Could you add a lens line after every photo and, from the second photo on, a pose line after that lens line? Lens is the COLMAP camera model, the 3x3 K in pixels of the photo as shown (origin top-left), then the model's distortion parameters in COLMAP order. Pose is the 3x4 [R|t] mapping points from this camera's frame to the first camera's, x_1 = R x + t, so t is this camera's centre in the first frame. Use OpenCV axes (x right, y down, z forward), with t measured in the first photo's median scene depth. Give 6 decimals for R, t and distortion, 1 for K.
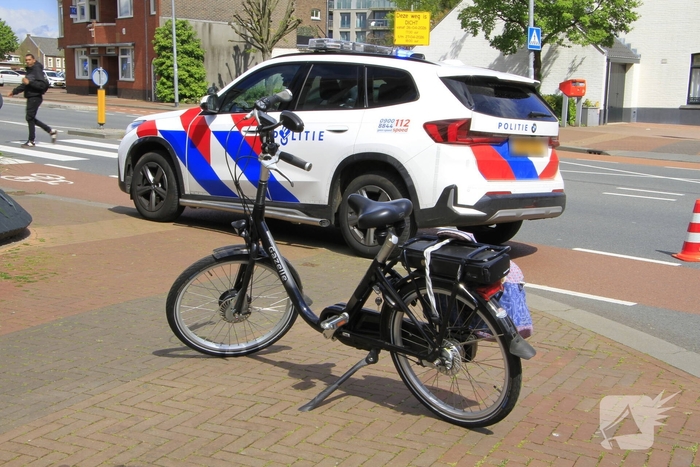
lens RADIAL K [[968.6, 0, 350.0], [0, 968.6, 233.5], [0, 0, 1]] dist [0.100678, 0.066309]
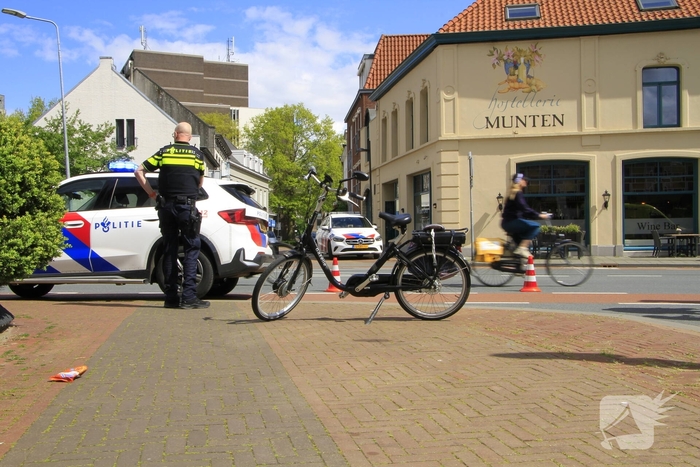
lens RADIAL K [[734.3, 0, 350.0], [0, 734.3, 233.5], [0, 0, 1]] dist [-0.041850, 0.028221]
pose [[0.783837, -0.023282, 0.620530, -0.463028], [0.118762, 0.986471, -0.113006, 0.078006], [-0.609504, 0.162274, 0.775998, -0.069030]]
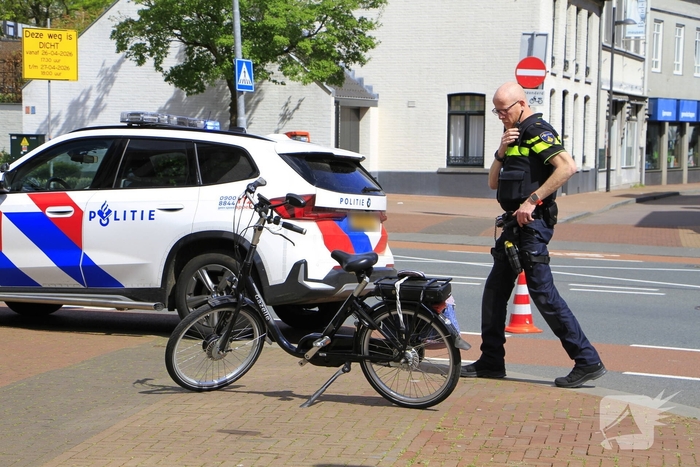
lens RADIAL K [[1774.5, 0, 350.0], [0, 1774.5, 233.5], [0, 0, 1]] dist [0.451051, 0.802605]
pose [[0.958160, -0.025144, 0.285126, -0.332413], [0.051408, 0.995053, -0.085006, 0.073298], [-0.281578, 0.096107, 0.954713, -0.696312]]
